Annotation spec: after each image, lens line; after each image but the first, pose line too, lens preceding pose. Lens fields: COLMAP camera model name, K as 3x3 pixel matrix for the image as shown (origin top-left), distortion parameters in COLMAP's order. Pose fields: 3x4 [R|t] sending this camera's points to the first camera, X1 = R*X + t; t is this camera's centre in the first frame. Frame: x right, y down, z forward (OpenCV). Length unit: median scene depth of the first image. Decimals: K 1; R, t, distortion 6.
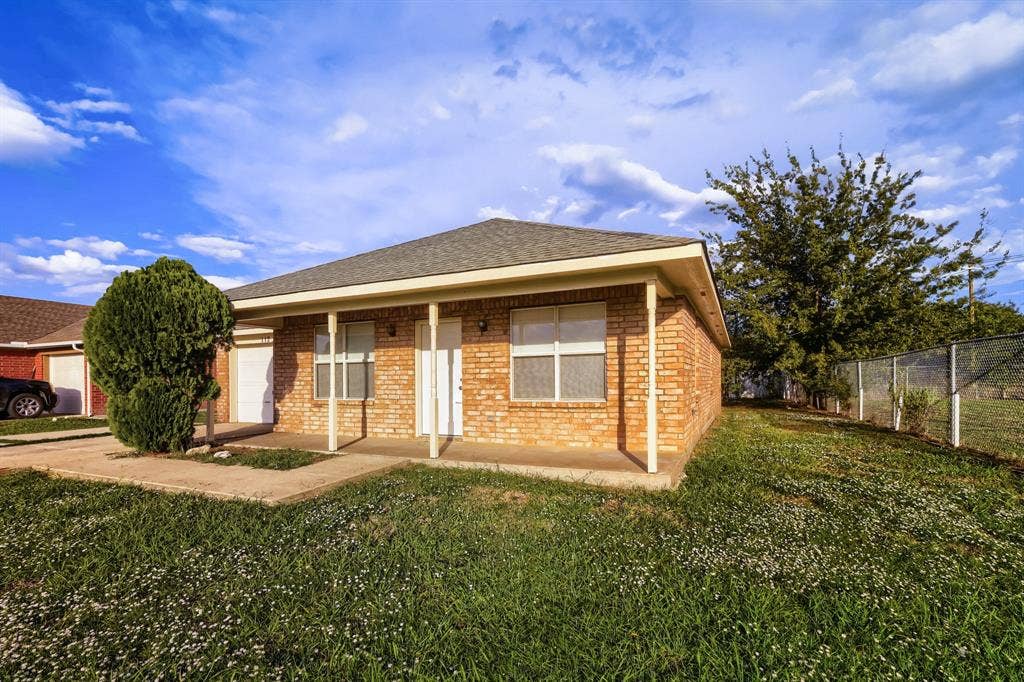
lens RADIAL K [[487.3, 0, 517.3], [0, 487.3, 367.9], [0, 0, 1]] dist [0.004258, -0.000324]
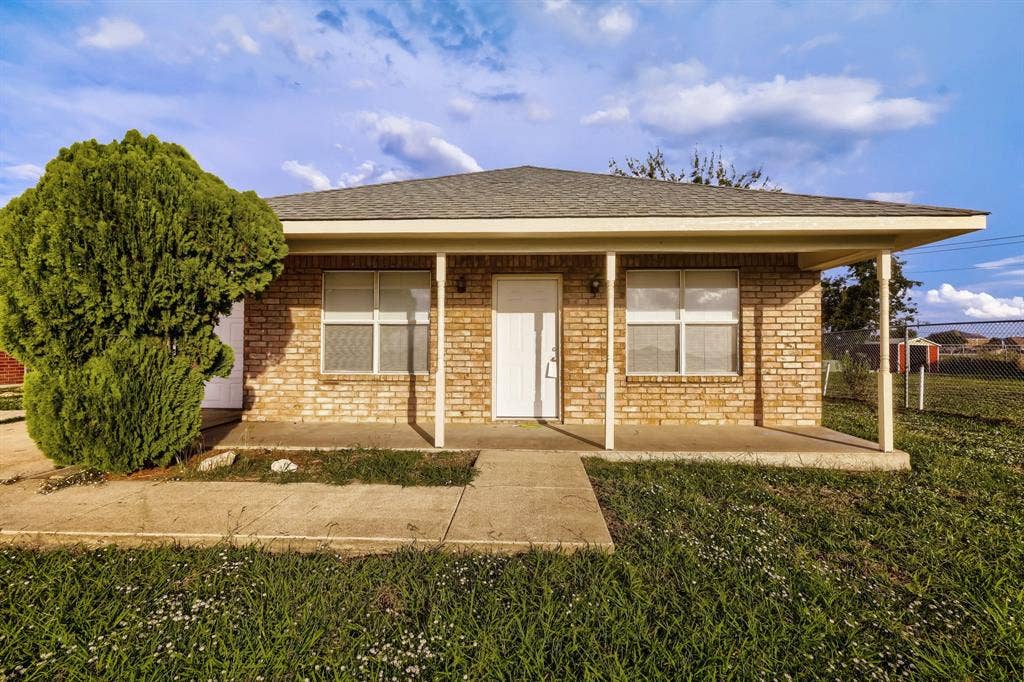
lens RADIAL K [[469.9, 0, 518.4], [0, 469.9, 342.2], [0, 0, 1]] dist [0.003411, -0.001636]
pose [[0.917168, 0.020989, 0.397948, -0.472764], [-0.024261, 0.999701, 0.003188, 0.010267], [-0.397761, -0.012579, 0.917403, 0.279846]]
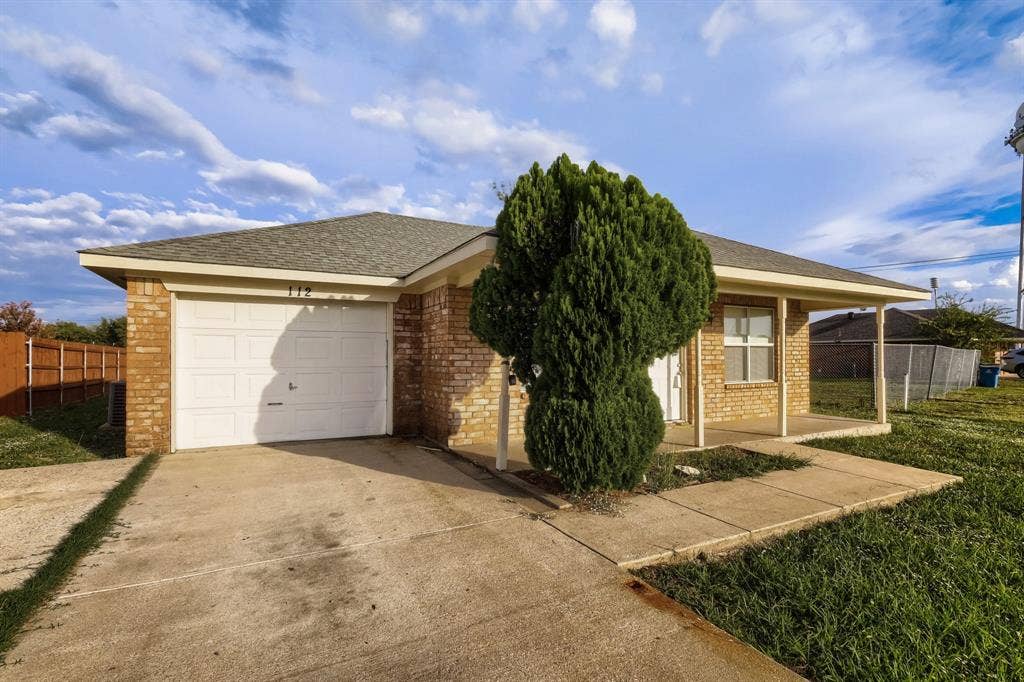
lens RADIAL K [[469.9, 0, 526.4], [0, 469.9, 362.4], [0, 0, 1]] dist [0.003411, -0.001636]
pose [[0.600023, 0.003809, 0.799974, -1.075298], [-0.025392, 0.999575, 0.014286, 0.011020], [-0.799580, -0.028885, 0.599865, 0.635434]]
